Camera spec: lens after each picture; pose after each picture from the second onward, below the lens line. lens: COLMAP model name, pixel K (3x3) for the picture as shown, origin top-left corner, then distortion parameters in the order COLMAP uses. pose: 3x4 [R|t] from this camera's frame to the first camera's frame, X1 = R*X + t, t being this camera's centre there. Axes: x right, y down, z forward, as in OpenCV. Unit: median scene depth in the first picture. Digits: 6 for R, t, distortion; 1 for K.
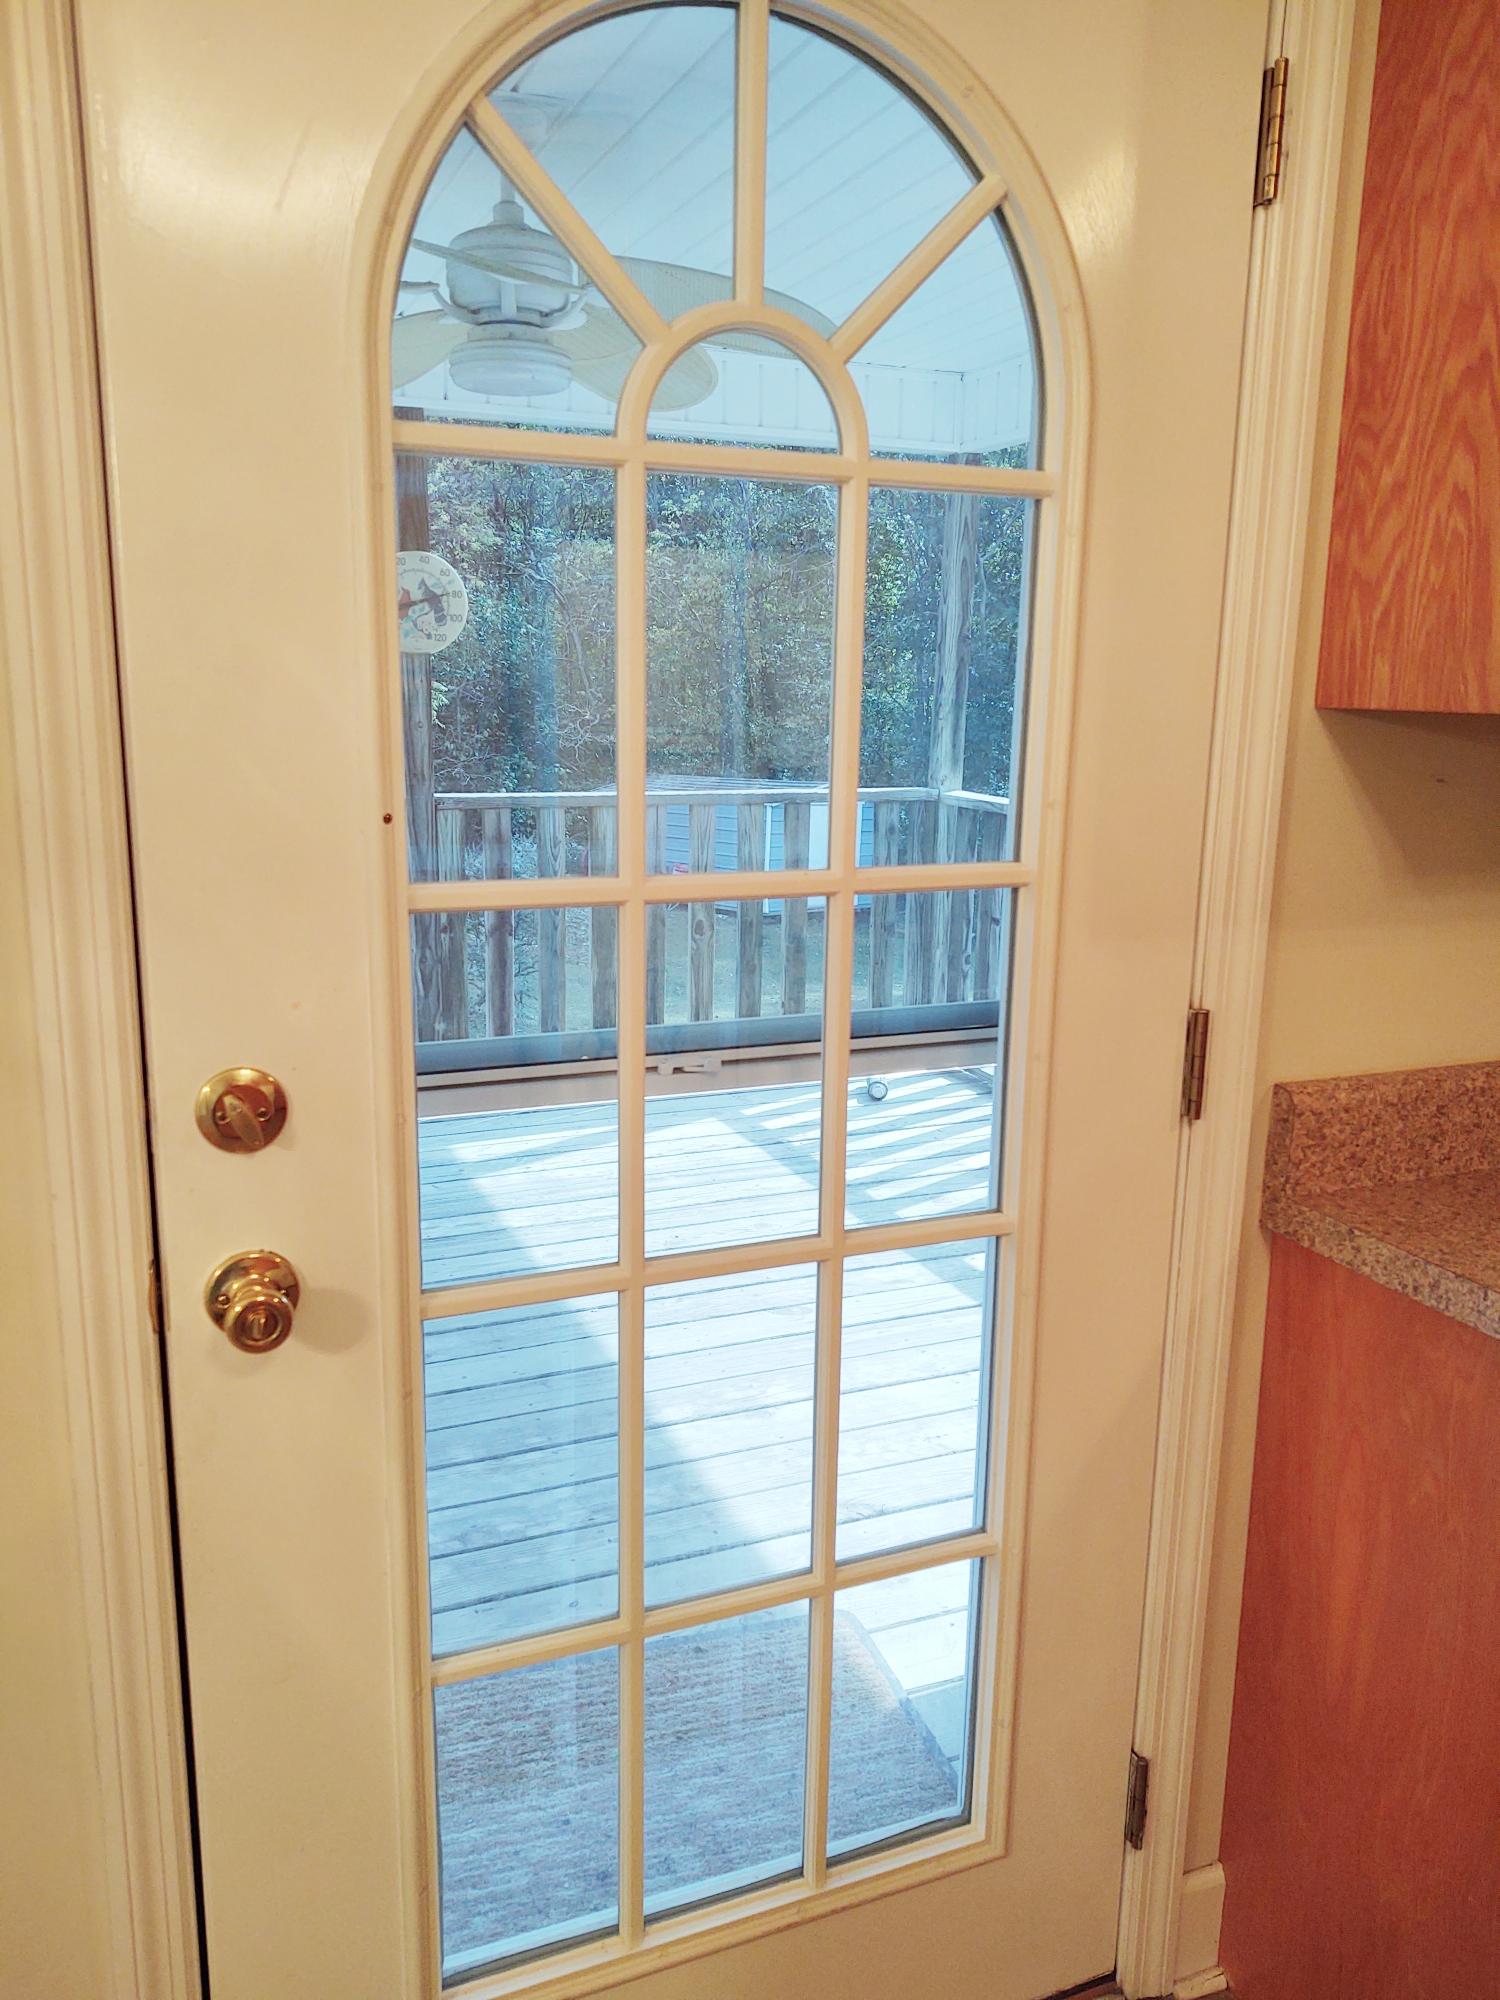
lens RADIAL K [[1516.5, 0, 750.0], [0, 1516.5, 1000.0], [0, 0, 1]] dist [0.005495, -0.004784]
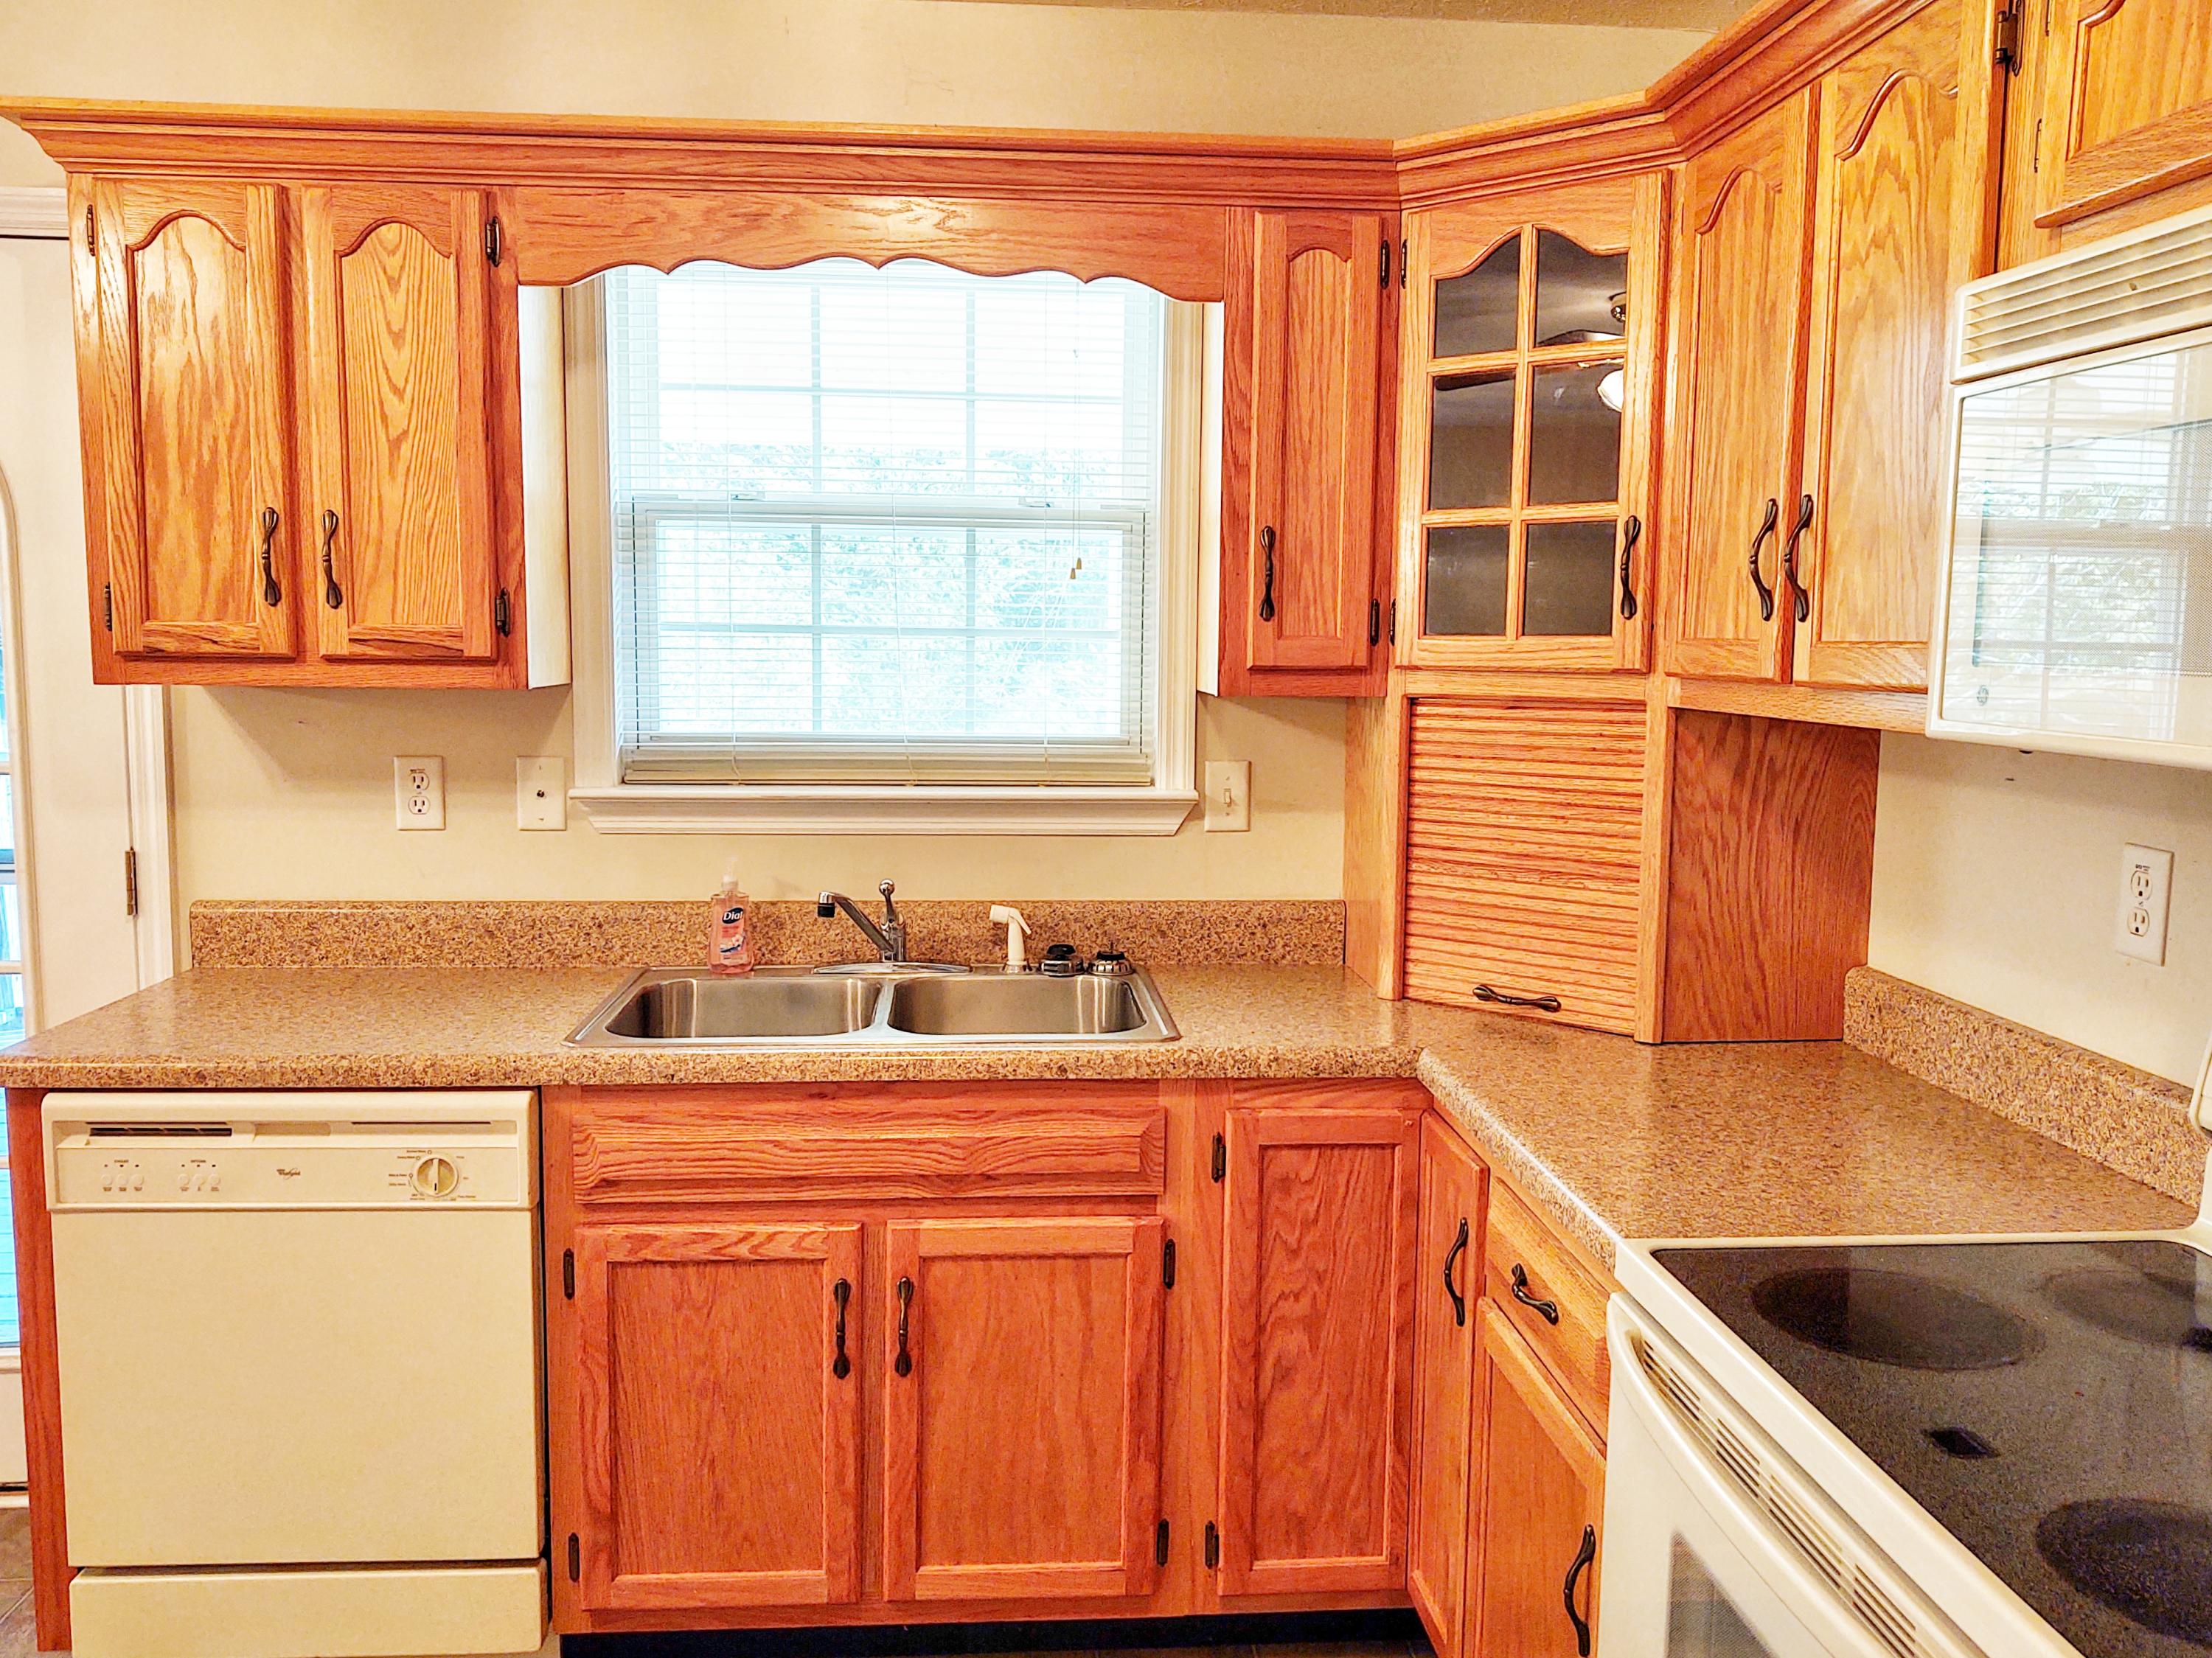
lens RADIAL K [[1760.9, 0, 1084.1], [0, 1760.9, 823.2], [0, 0, 1]] dist [0.100401, -0.125264]
pose [[0.944904, 0.028478, -0.326107, 2.173078], [-0.064067, 0.993031, -0.098916, 0.117358], [0.321018, 0.114359, 0.940143, -0.633035]]
